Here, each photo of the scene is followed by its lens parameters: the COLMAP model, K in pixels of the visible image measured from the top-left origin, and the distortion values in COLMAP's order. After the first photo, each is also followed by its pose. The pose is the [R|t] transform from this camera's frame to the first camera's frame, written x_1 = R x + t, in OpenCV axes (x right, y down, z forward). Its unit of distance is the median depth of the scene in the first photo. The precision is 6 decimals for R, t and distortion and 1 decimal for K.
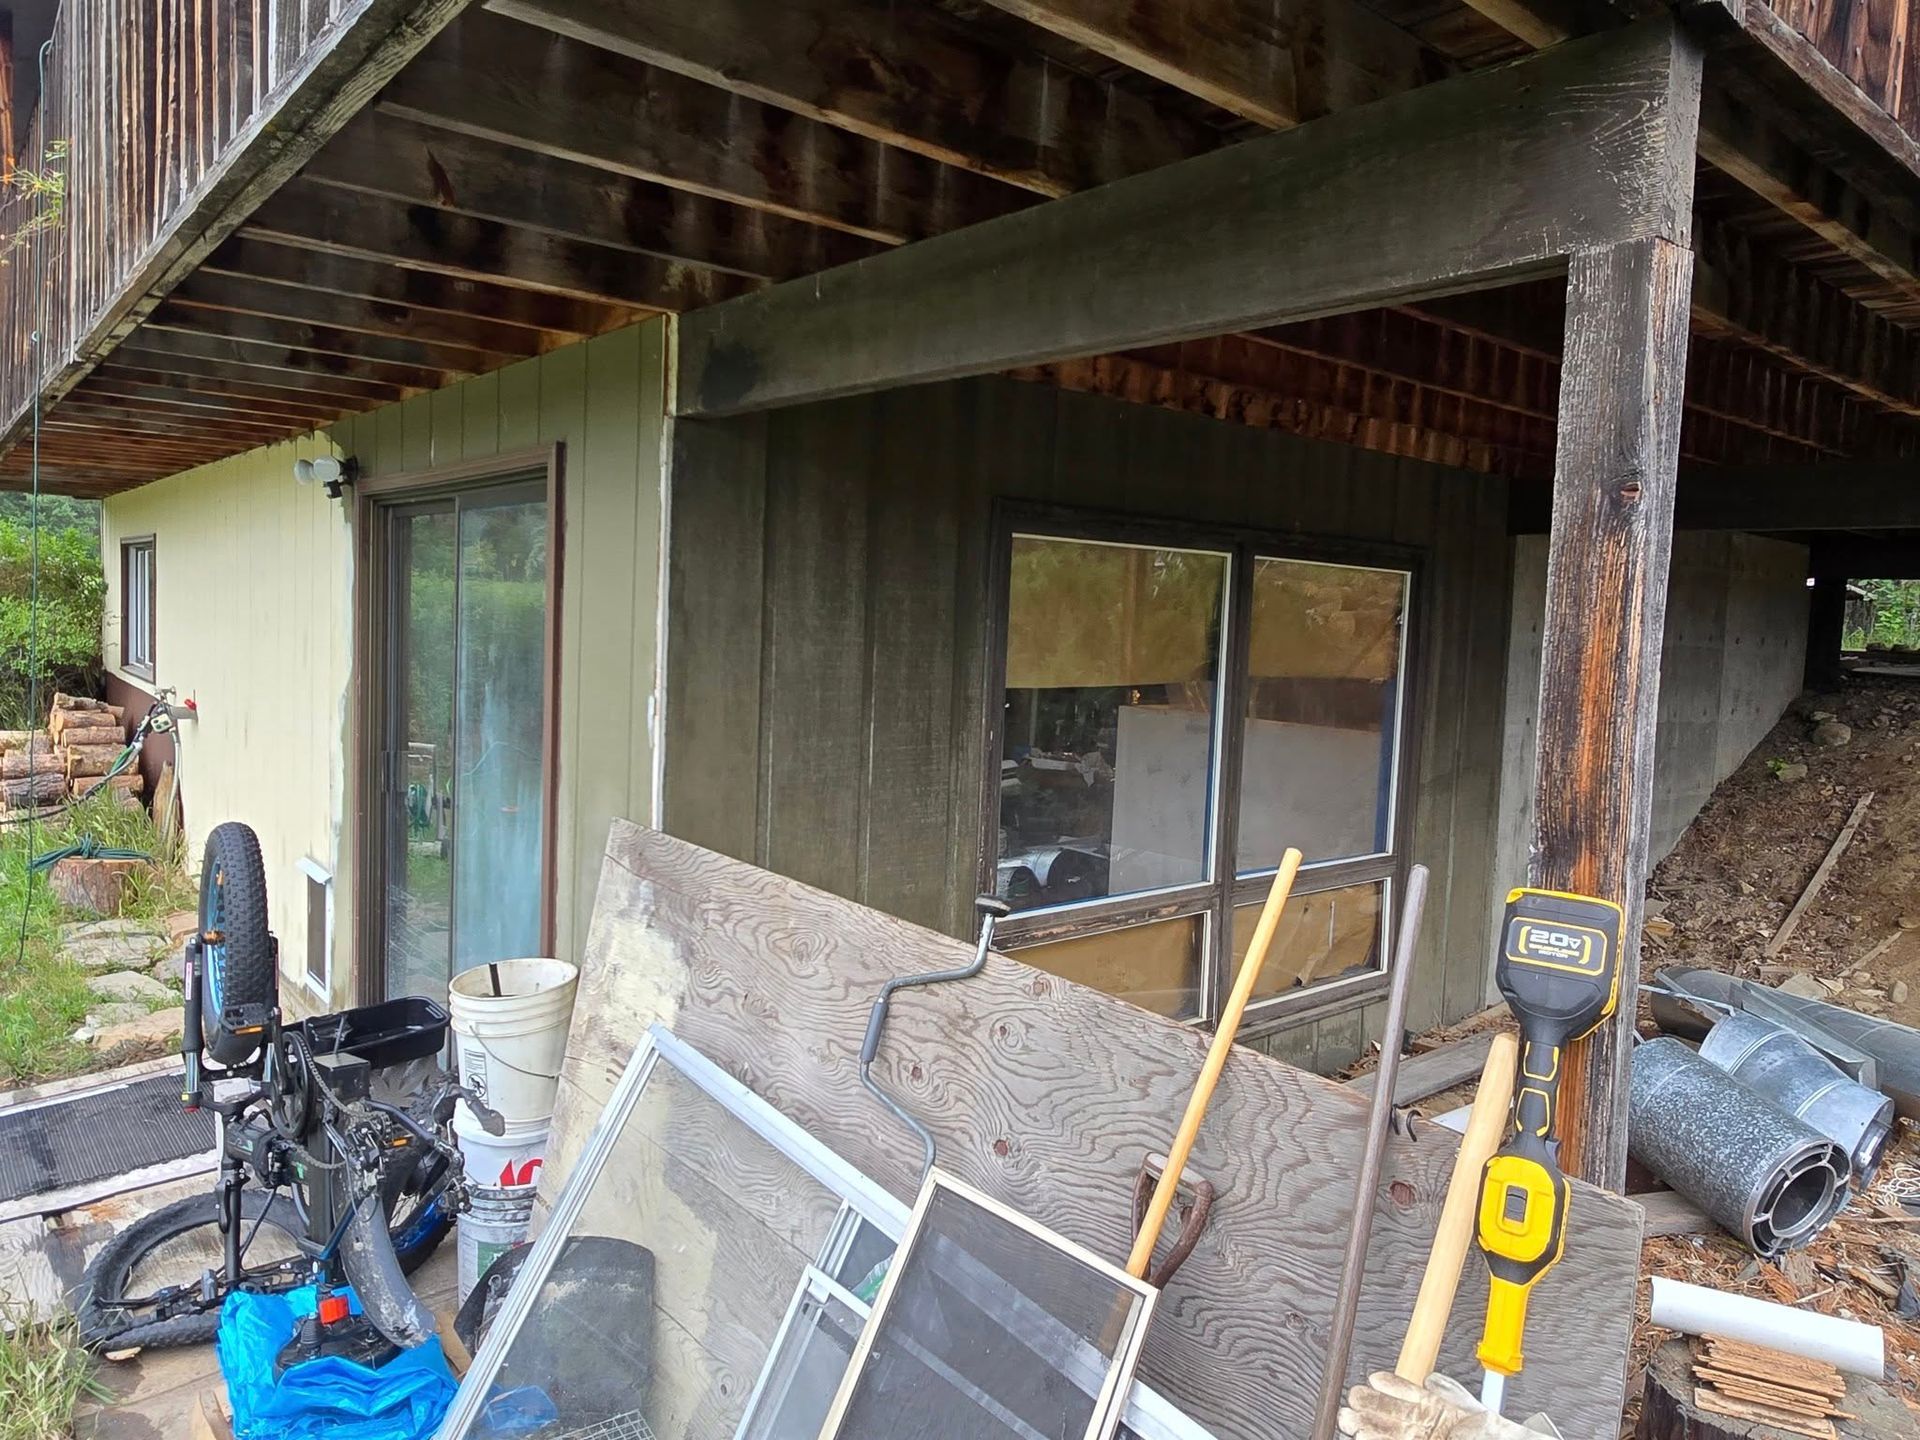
lens RADIAL K [[1261.4, 0, 963.5], [0, 1261.4, 702.9], [0, 0, 1]] dist [0.050598, -0.055468]
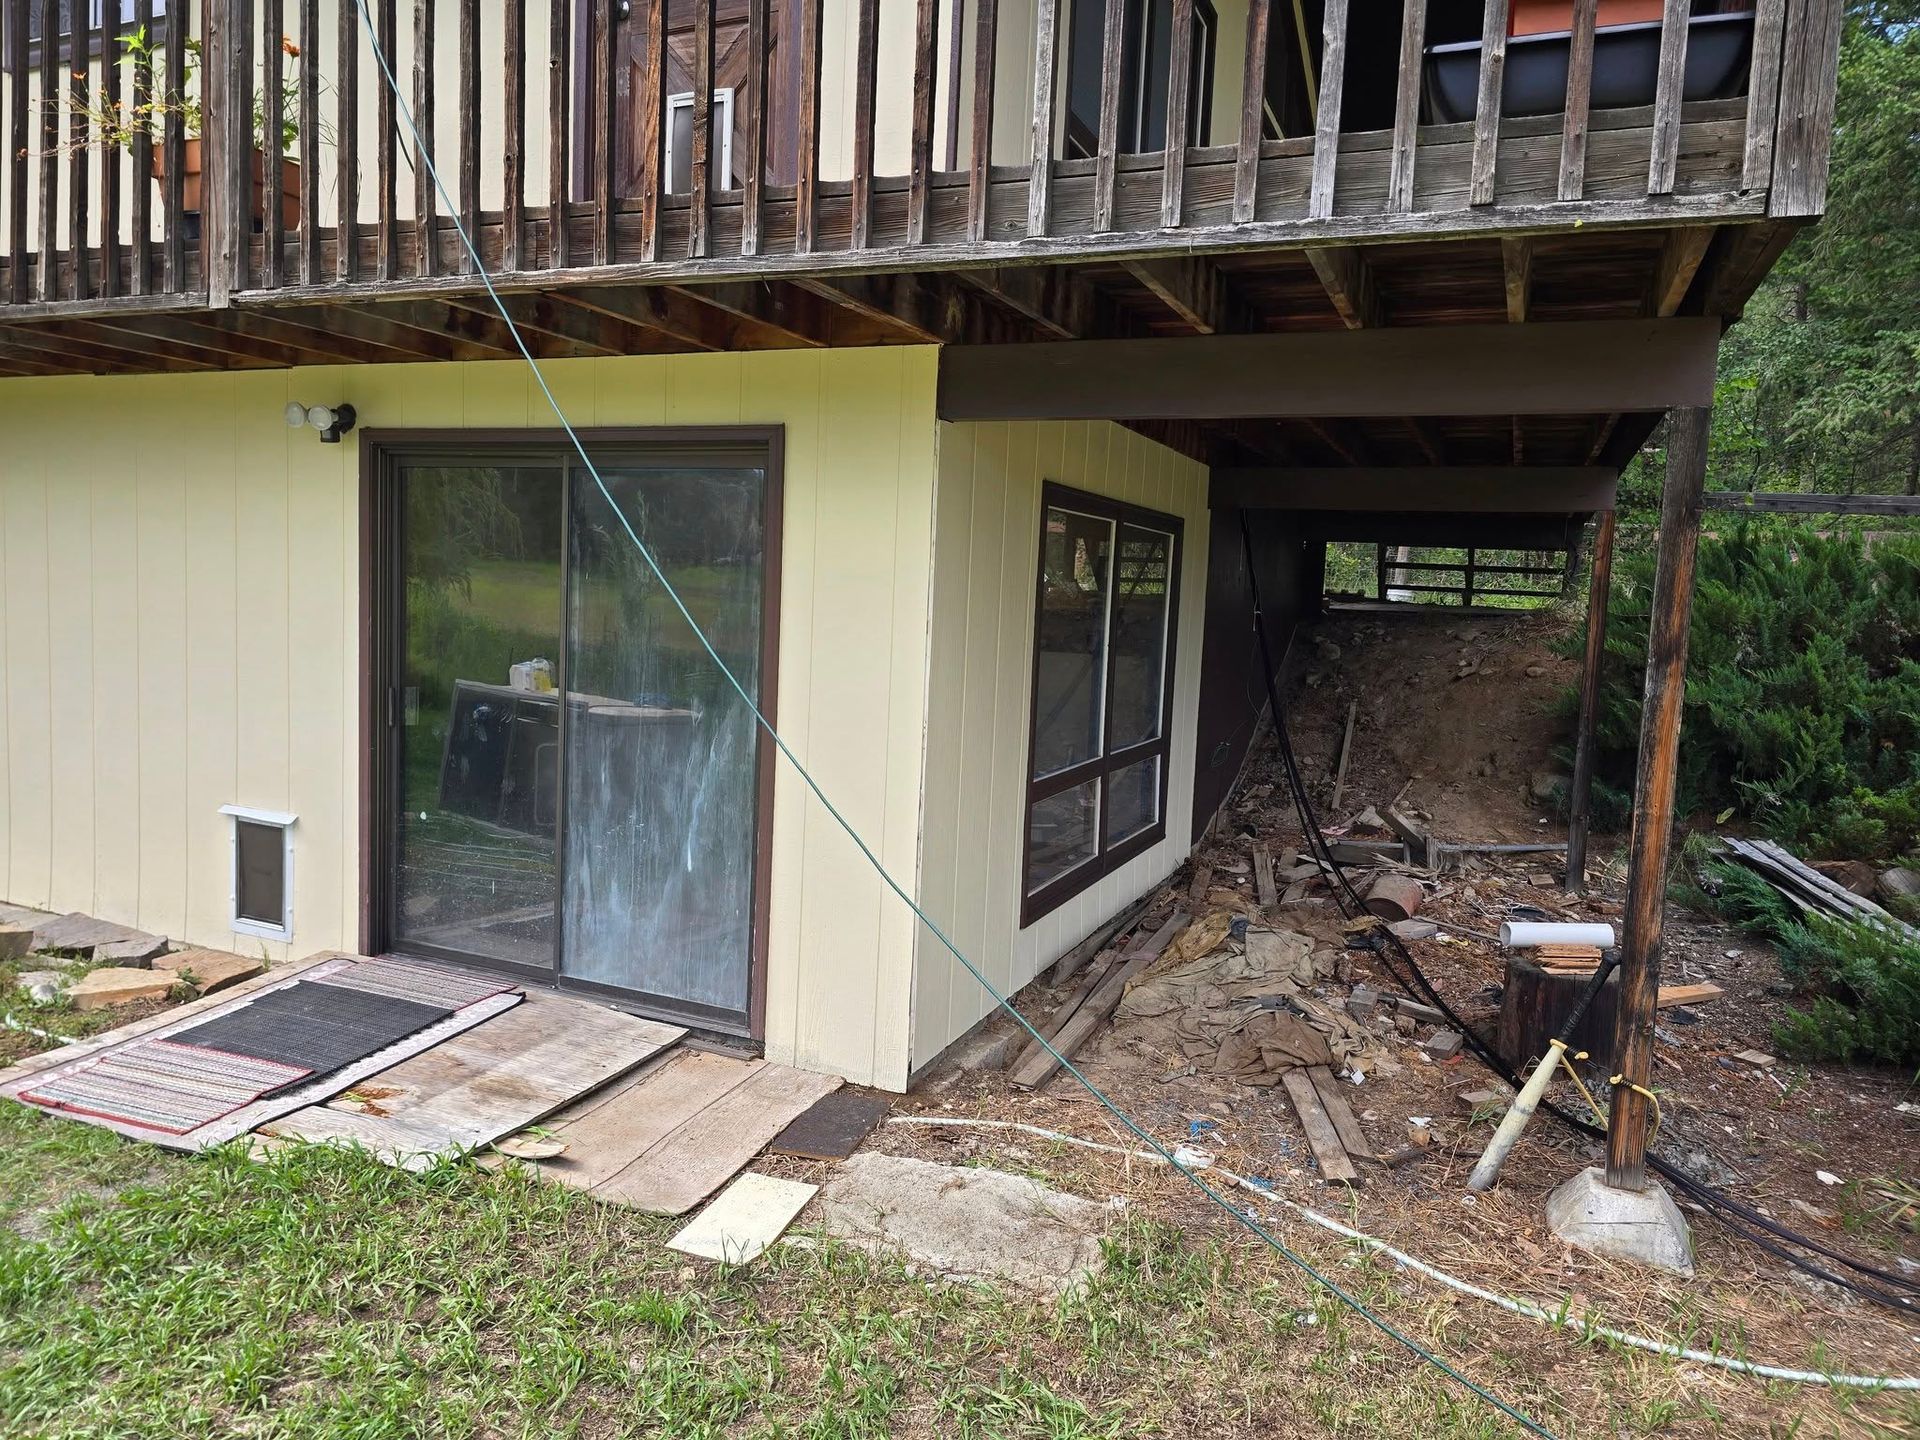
lens RADIAL K [[1261.4, 0, 963.5], [0, 1261.4, 702.9], [0, 0, 1]] dist [0.050598, -0.055468]
pose [[0.897199, -0.042918, 0.439536, -0.570315], [0.027087, 0.998741, 0.042232, 0.019724], [-0.440795, -0.025985, 0.897232, -0.174462]]
